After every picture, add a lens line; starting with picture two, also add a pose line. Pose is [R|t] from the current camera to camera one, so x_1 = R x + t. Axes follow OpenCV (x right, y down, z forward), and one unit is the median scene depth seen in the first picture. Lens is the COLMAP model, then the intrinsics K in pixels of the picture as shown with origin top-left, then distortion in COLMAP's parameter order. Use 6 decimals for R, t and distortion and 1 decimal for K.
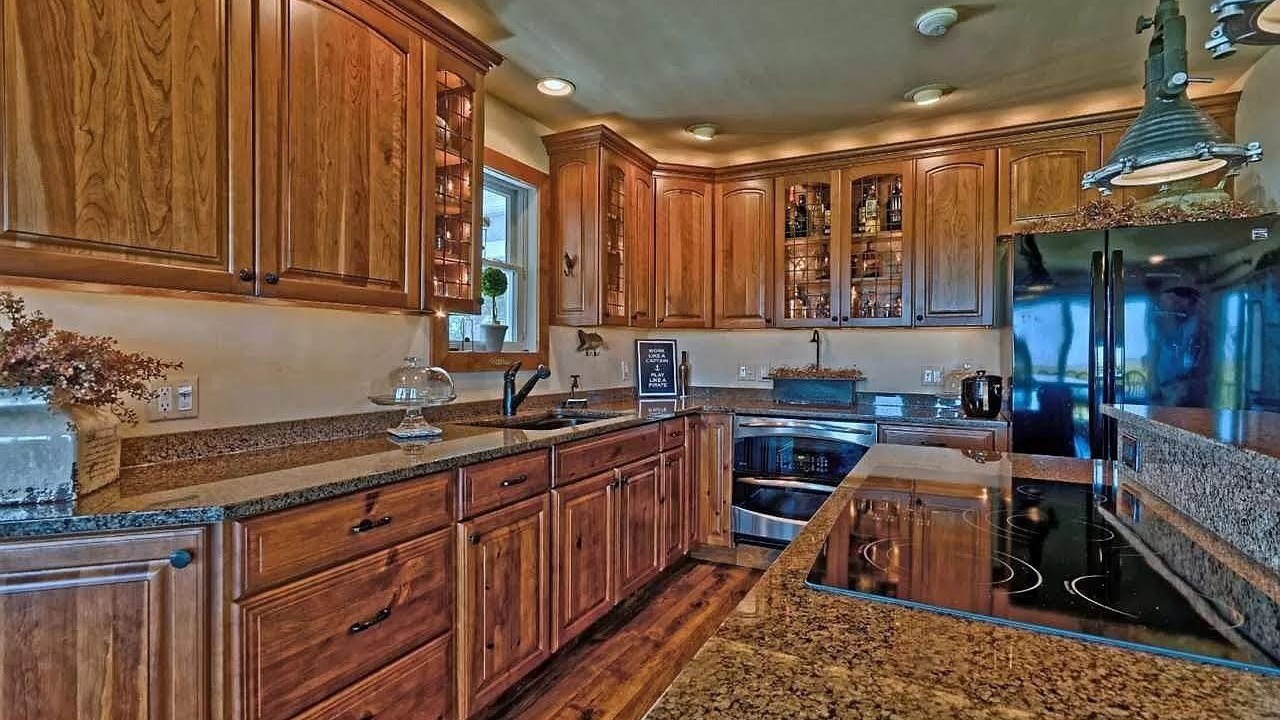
lens RADIAL K [[588.4, 0, 641.2], [0, 588.4, 355.9], [0, 0, 1]] dist [0.010471, 0.000736]
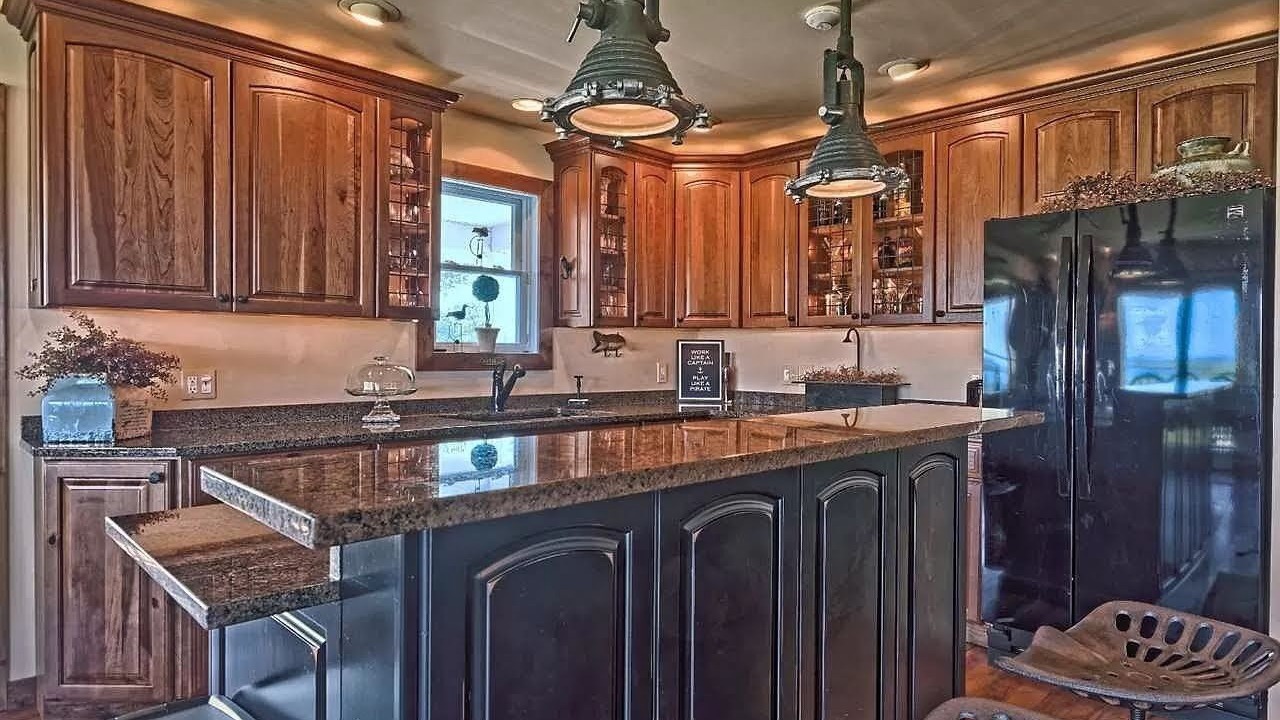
lens RADIAL K [[747.3, 0, 640.3], [0, 747.3, 360.4], [0, 0, 1]] dist [0.019996, -0.004640]
pose [[0.945378, 0.005156, -0.325934, 0.489774], [-0.004475, 0.999986, 0.002839, 0.002447], [0.325945, -0.001225, 0.945388, -0.219256]]
